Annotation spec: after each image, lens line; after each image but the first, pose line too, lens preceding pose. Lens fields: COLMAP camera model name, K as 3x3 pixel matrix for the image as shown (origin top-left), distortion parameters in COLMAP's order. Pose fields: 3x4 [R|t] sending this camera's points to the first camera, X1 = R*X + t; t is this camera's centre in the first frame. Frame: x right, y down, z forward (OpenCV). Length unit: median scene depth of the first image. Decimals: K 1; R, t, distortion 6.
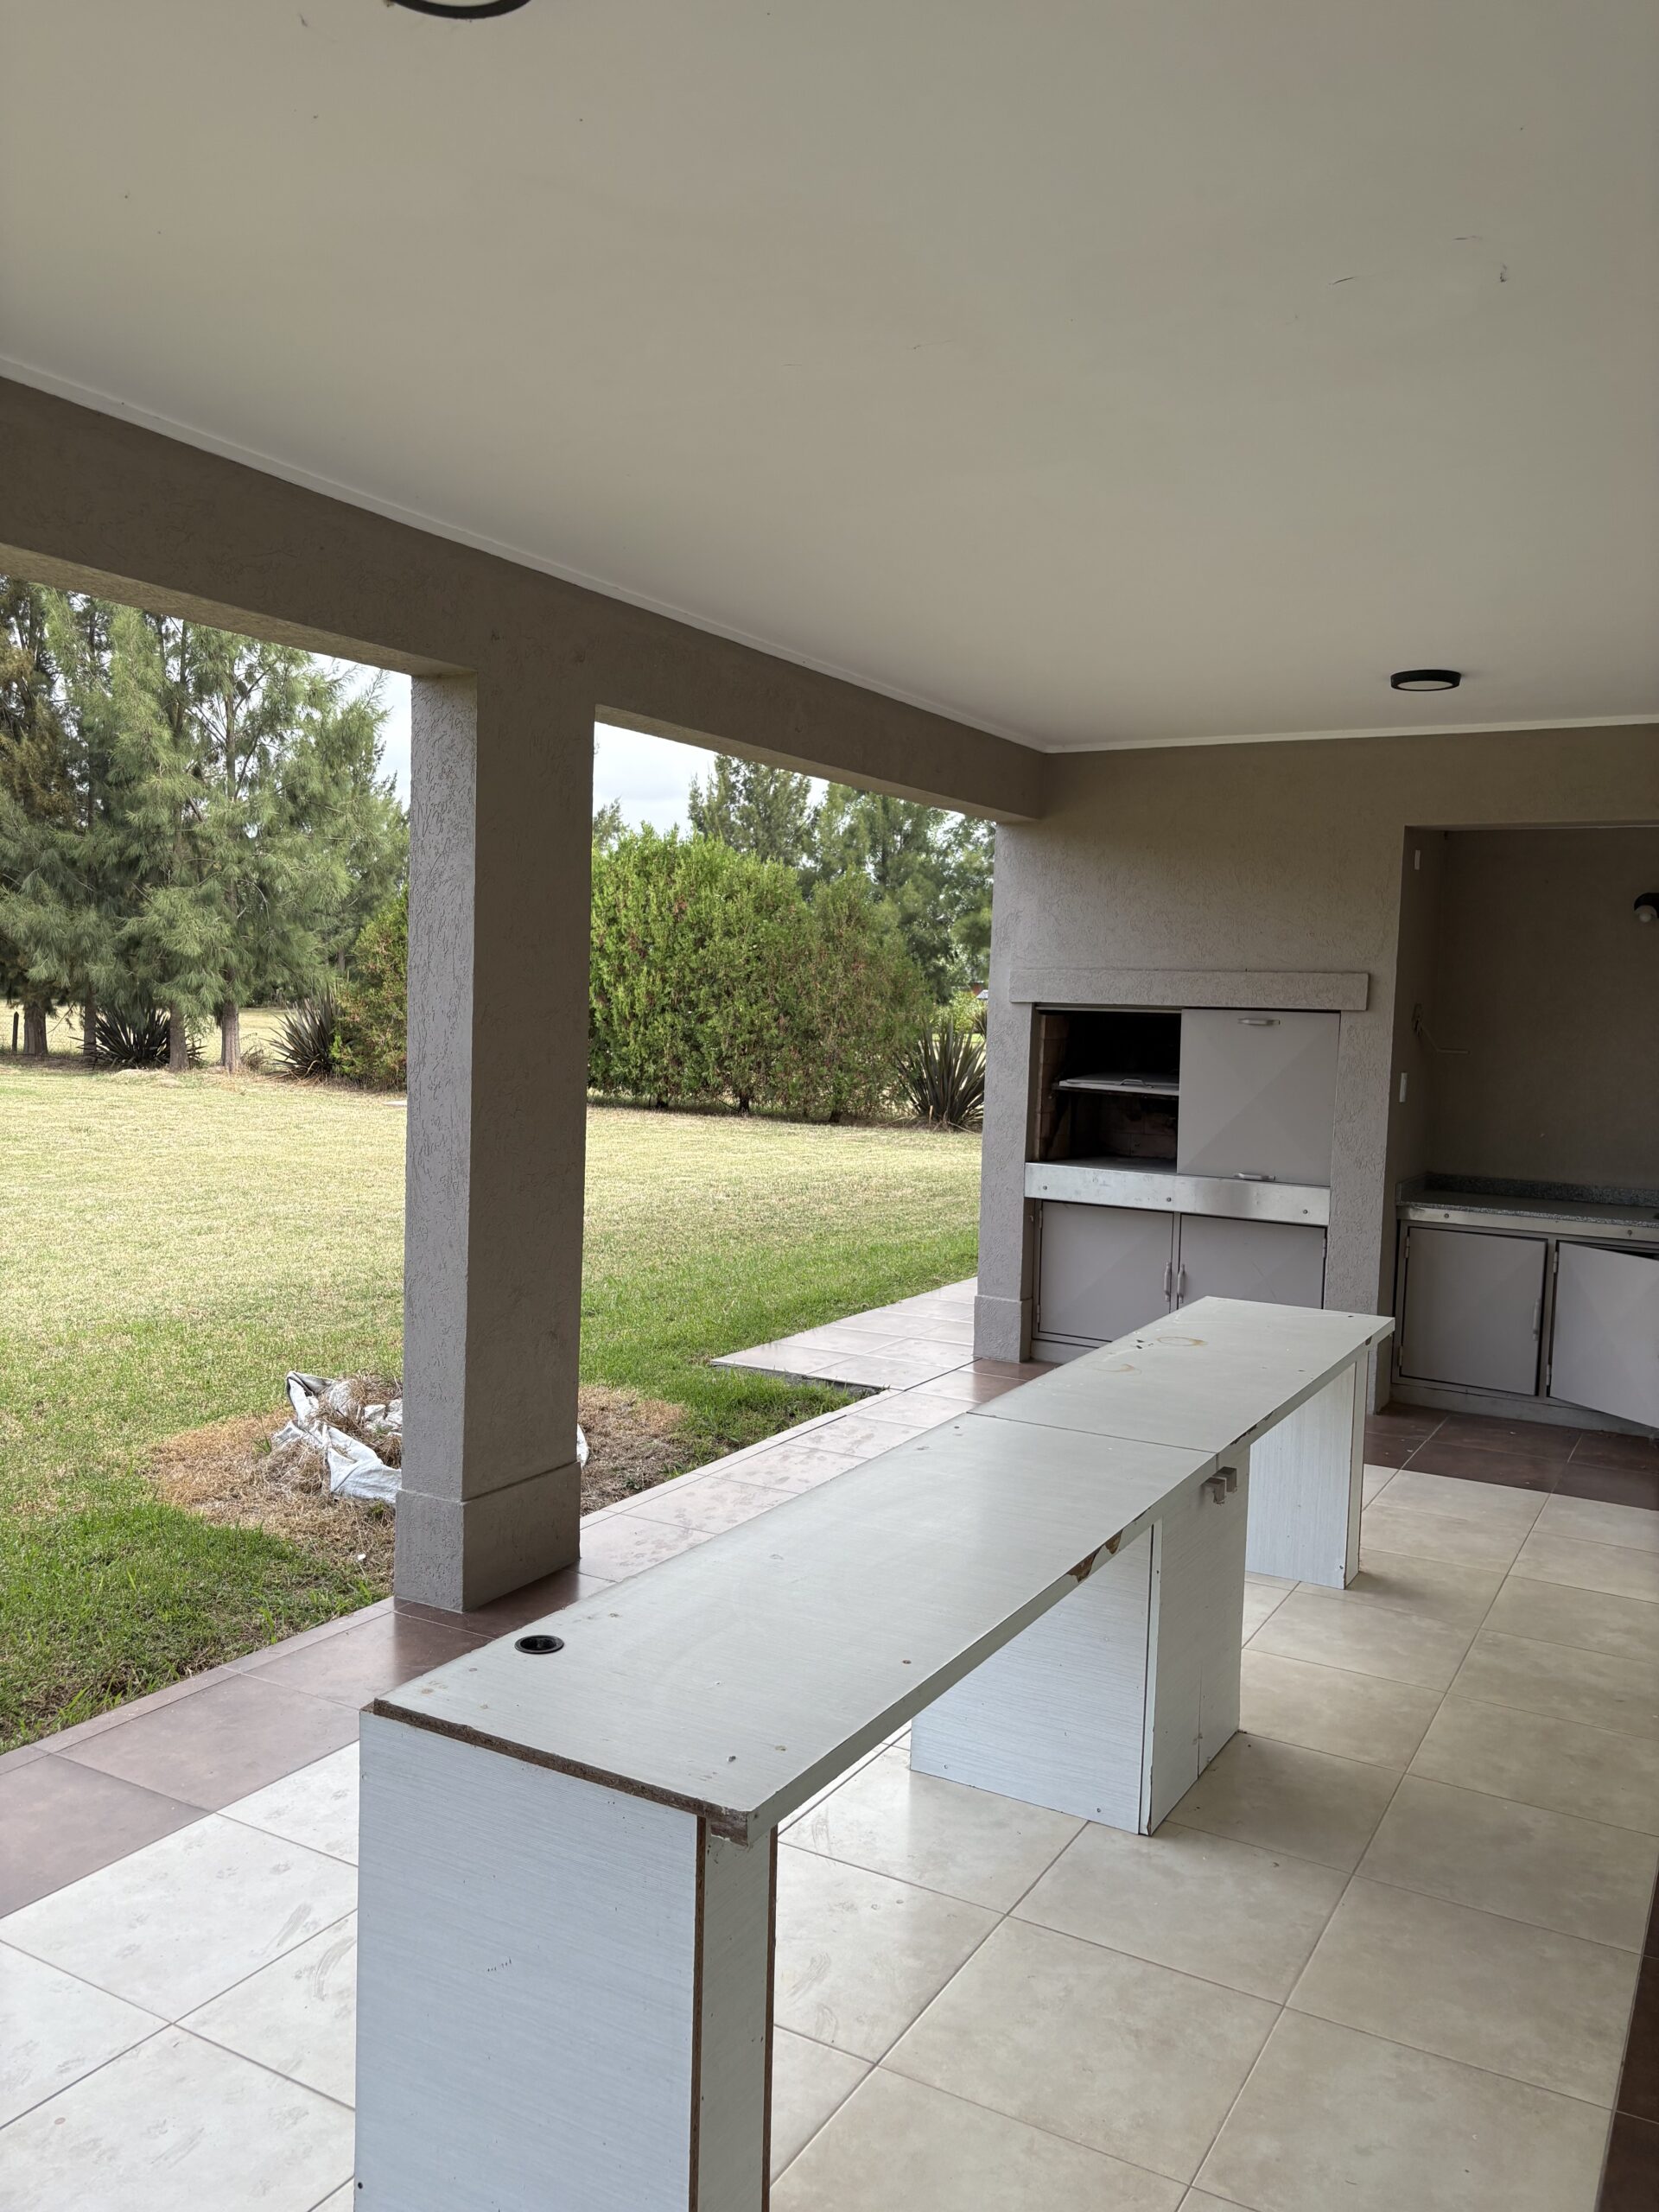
lens RADIAL K [[1669.0, 0, 825.3], [0, 1669.0, 1114.6], [0, 0, 1]] dist [0.082776, -0.087926]
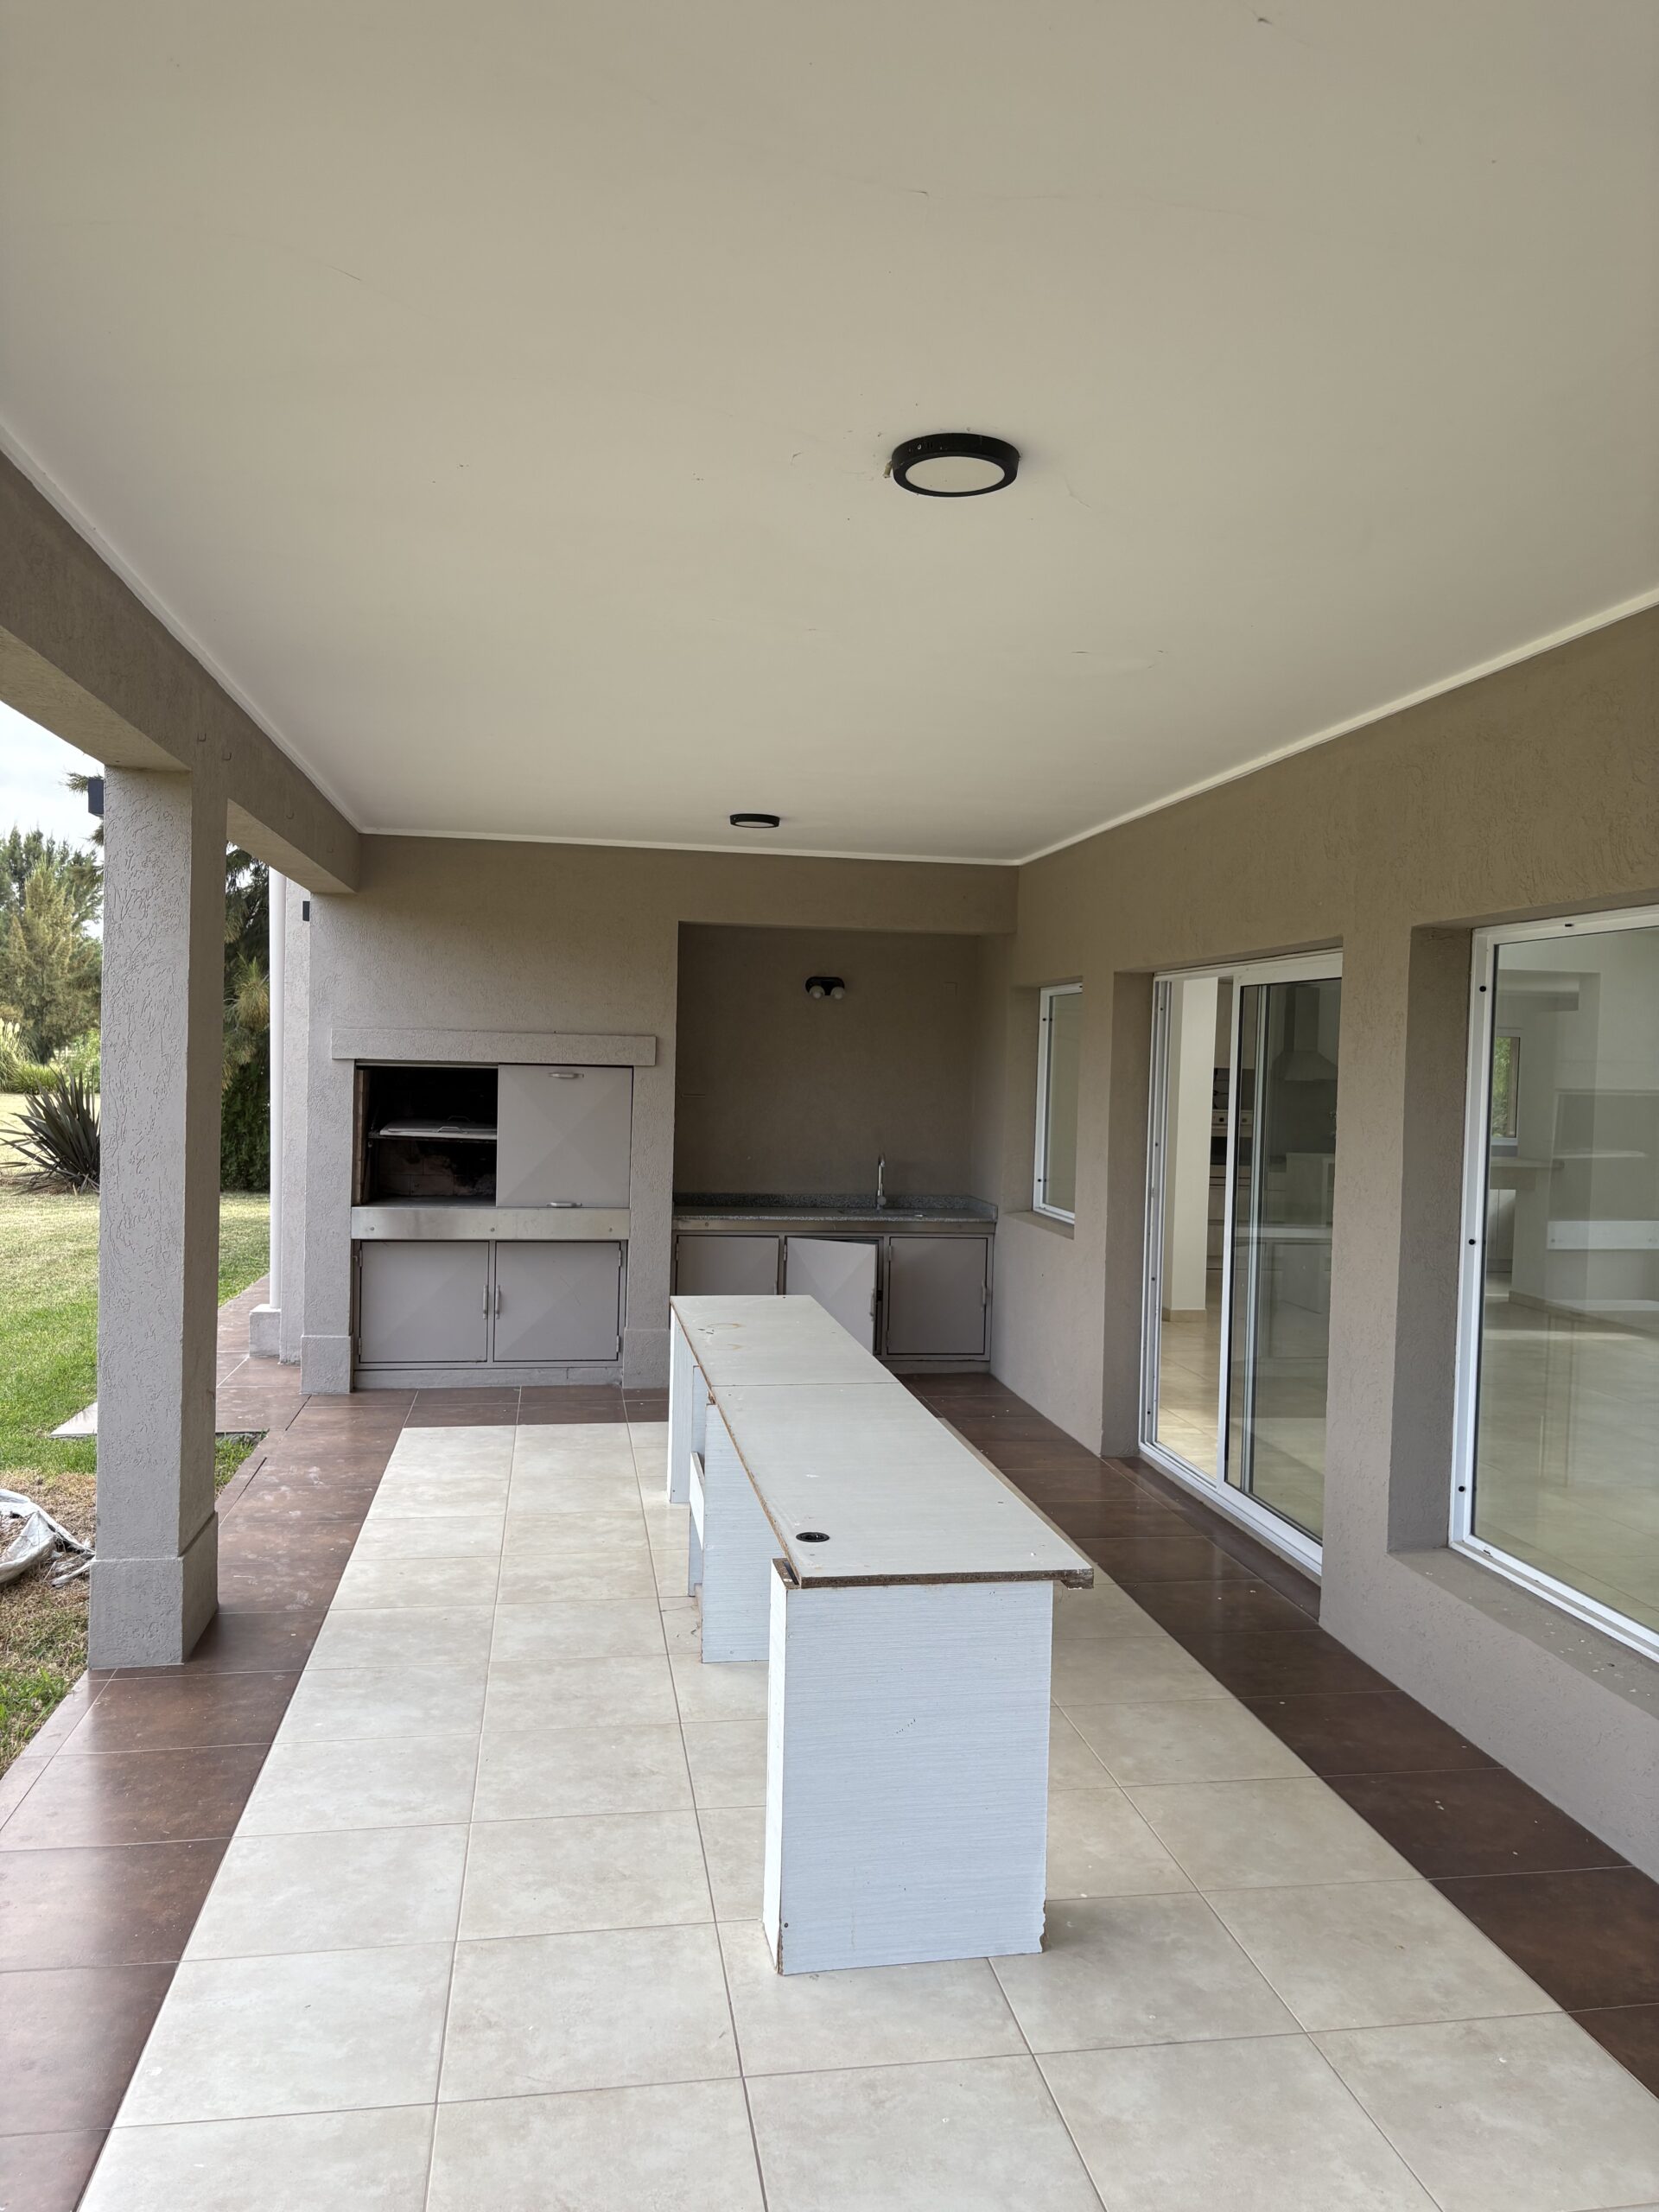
lens RADIAL K [[1669.0, 0, 825.3], [0, 1669.0, 1114.6], [0, 0, 1]] dist [0.082776, -0.087926]
pose [[0.782358, -0.031462, 0.622034, -0.351549], [0.043921, 0.999024, -0.004712, -0.013923], [-0.621279, 0.031006, 0.782976, -0.051194]]
